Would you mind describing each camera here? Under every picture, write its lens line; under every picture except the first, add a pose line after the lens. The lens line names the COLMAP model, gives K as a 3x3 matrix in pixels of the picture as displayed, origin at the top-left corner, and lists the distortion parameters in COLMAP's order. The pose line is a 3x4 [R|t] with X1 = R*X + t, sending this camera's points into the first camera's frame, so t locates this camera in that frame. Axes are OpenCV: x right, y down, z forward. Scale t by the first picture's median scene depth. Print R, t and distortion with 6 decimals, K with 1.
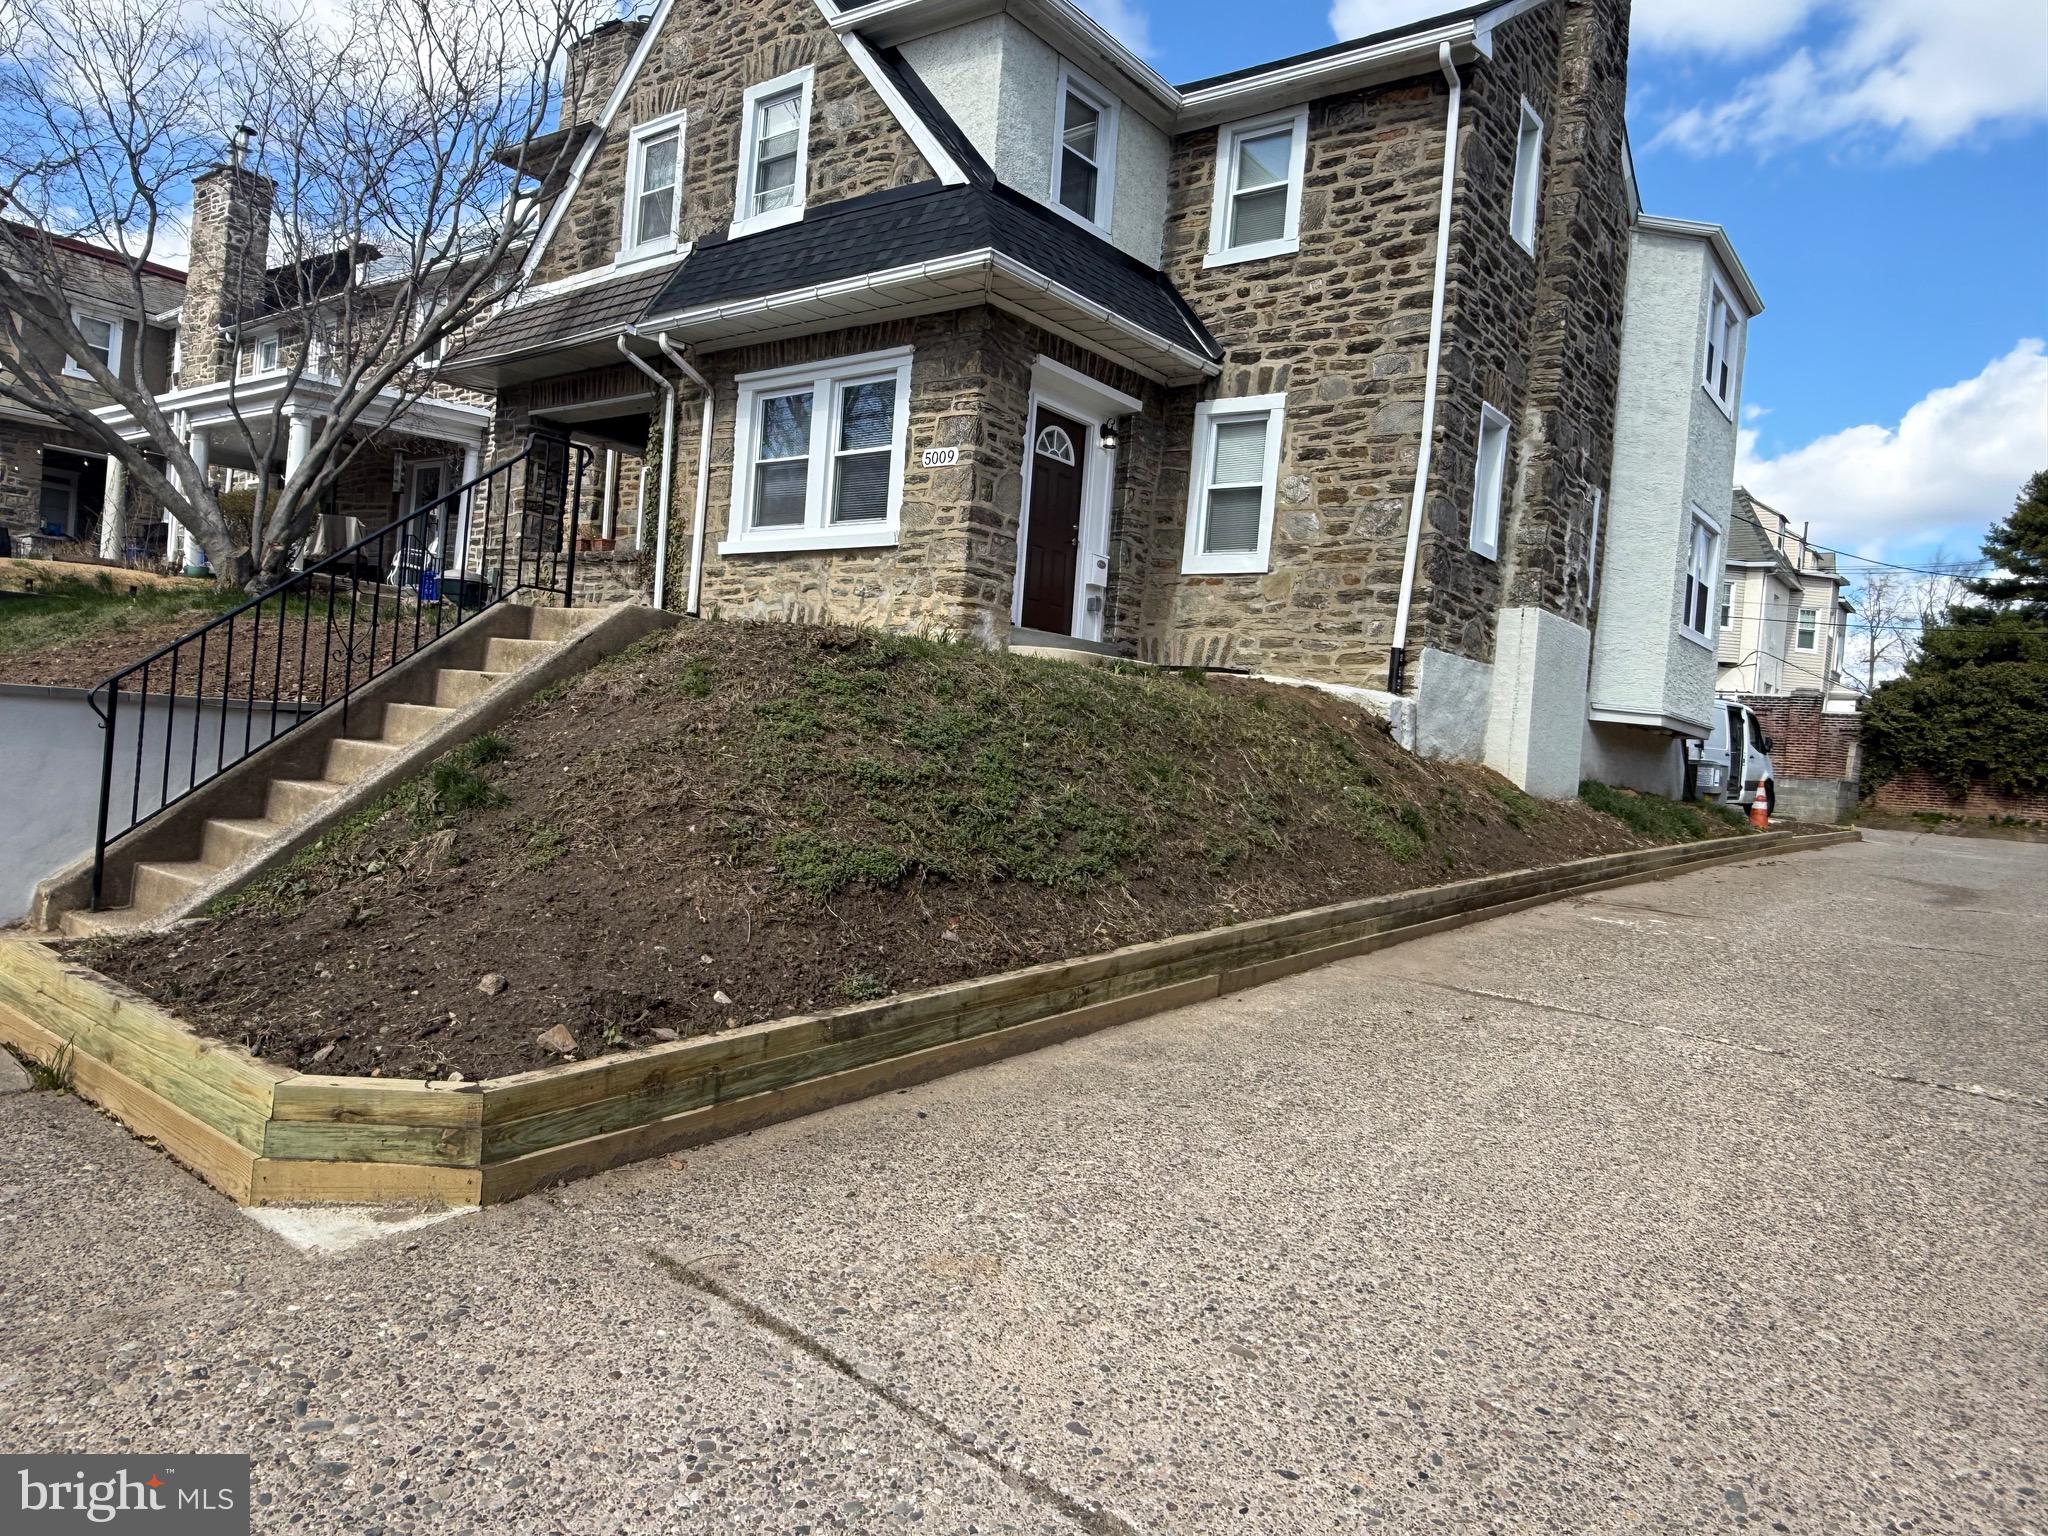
lens RADIAL K [[1348.0, 0, 1024.5], [0, 1348.0, 751.6], [0, 0, 1]] dist [-0.002100, 0.001161]
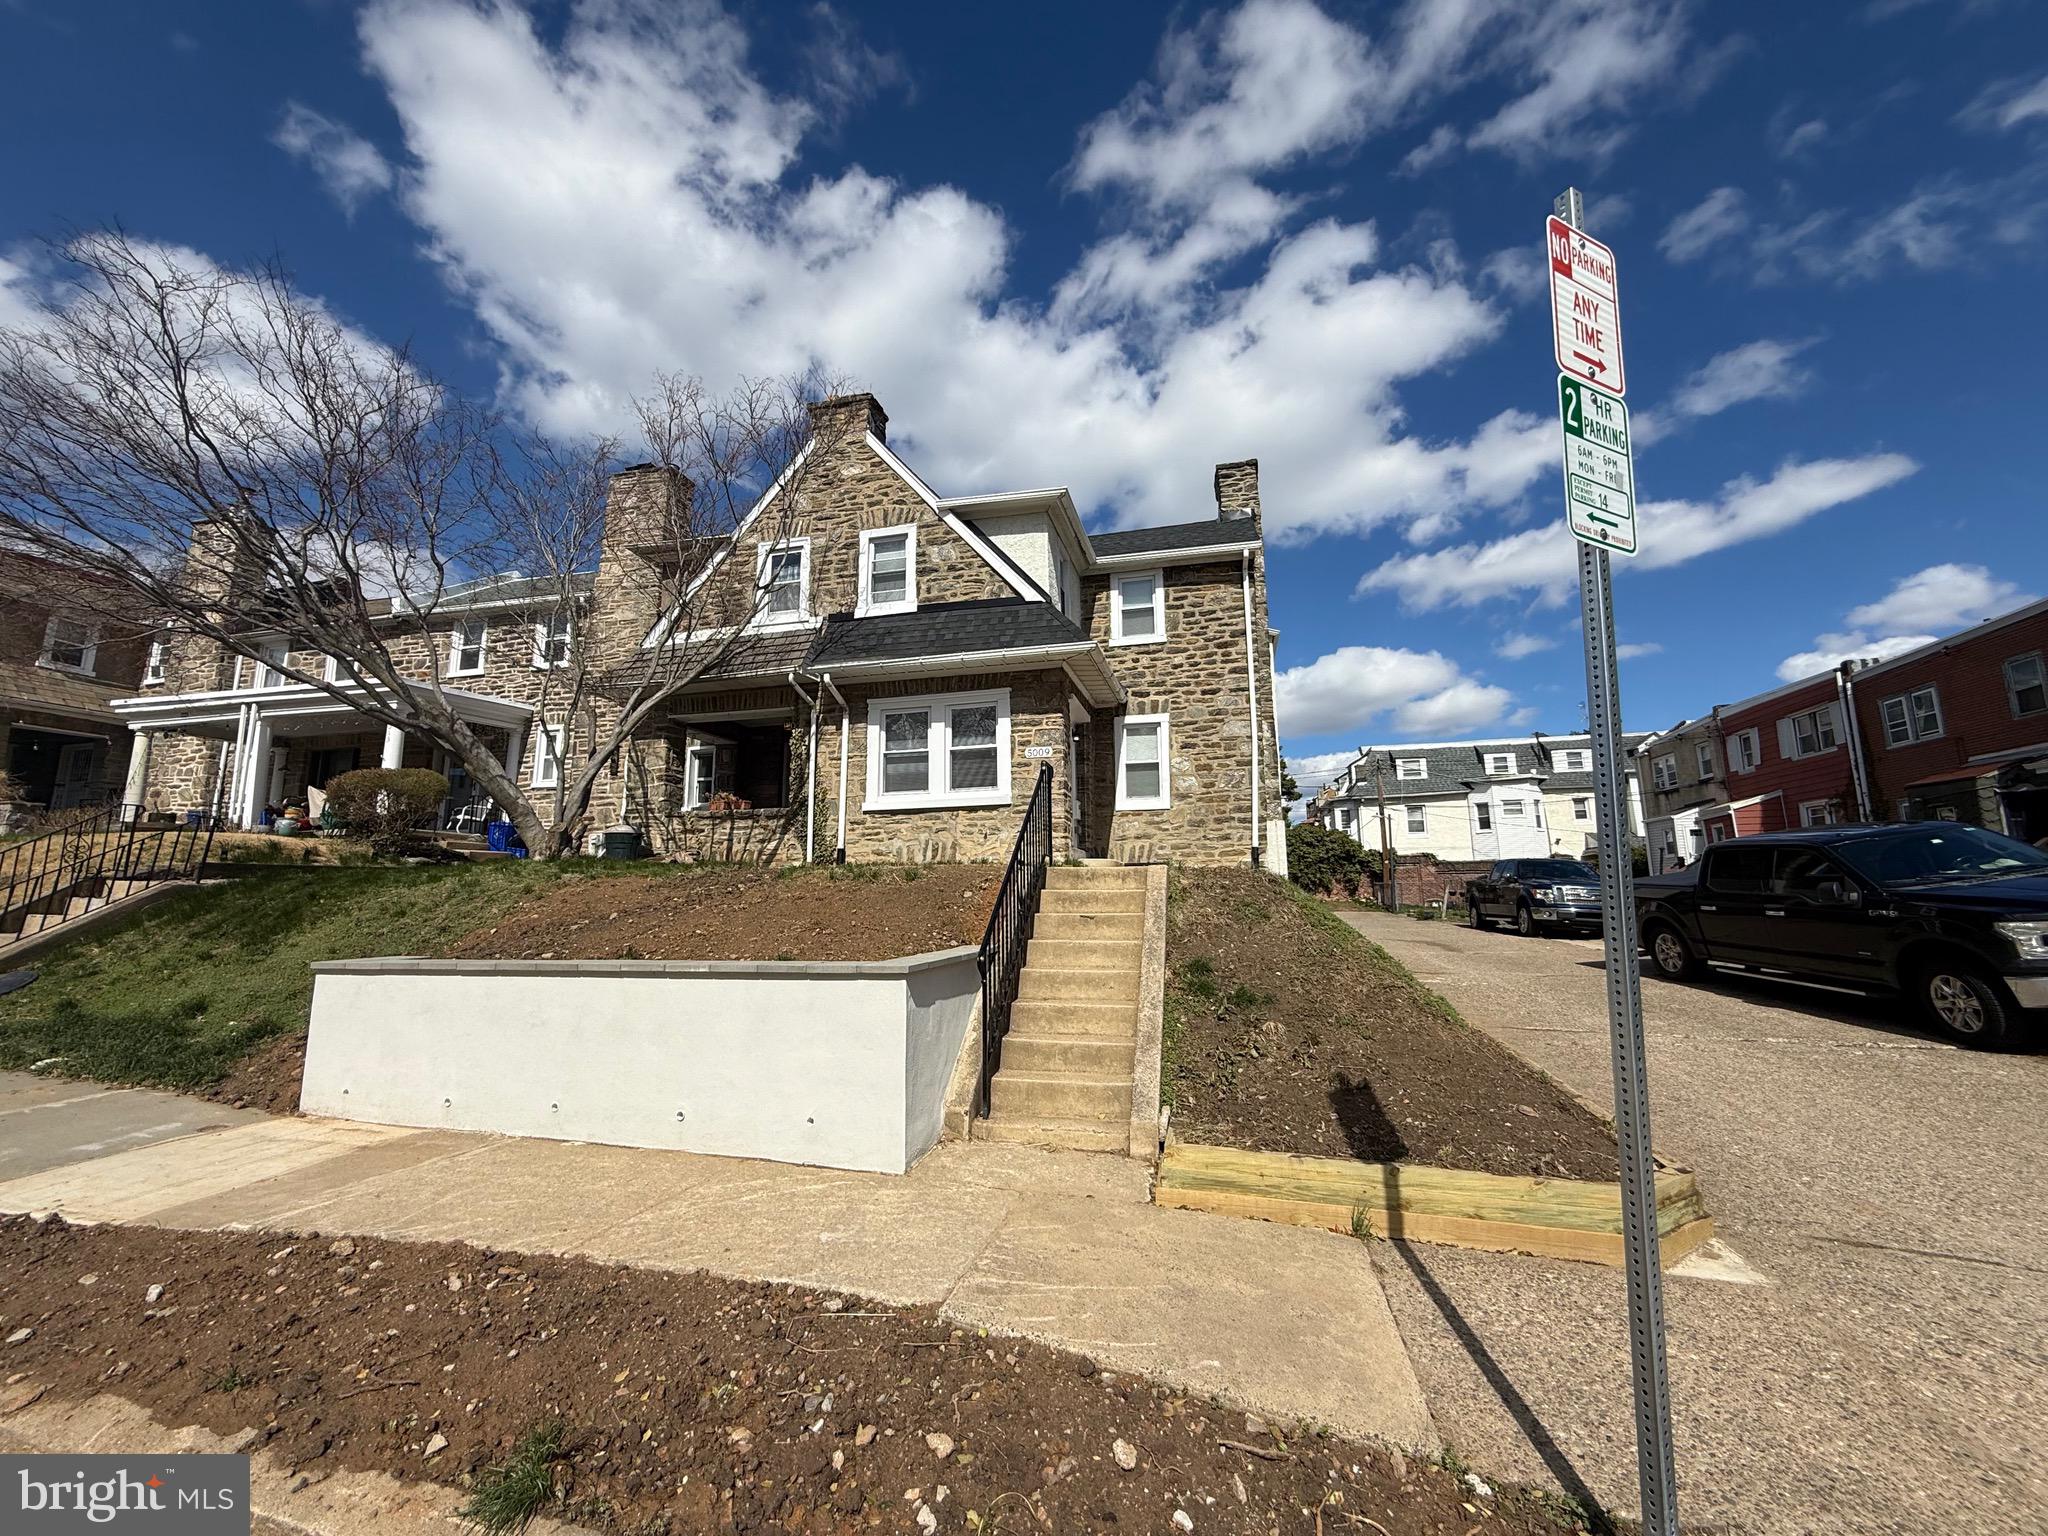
lens RADIAL K [[802.3, 0, 1012.7], [0, 802.3, 764.4], [0, 0, 1]] dist [0.001696, -0.000573]
pose [[0.916104, -0.019518, 0.400464, -0.455560], [0.081341, 0.987091, -0.137966, -0.058593], [-0.392602, 0.158966, 0.905866, 0.079243]]
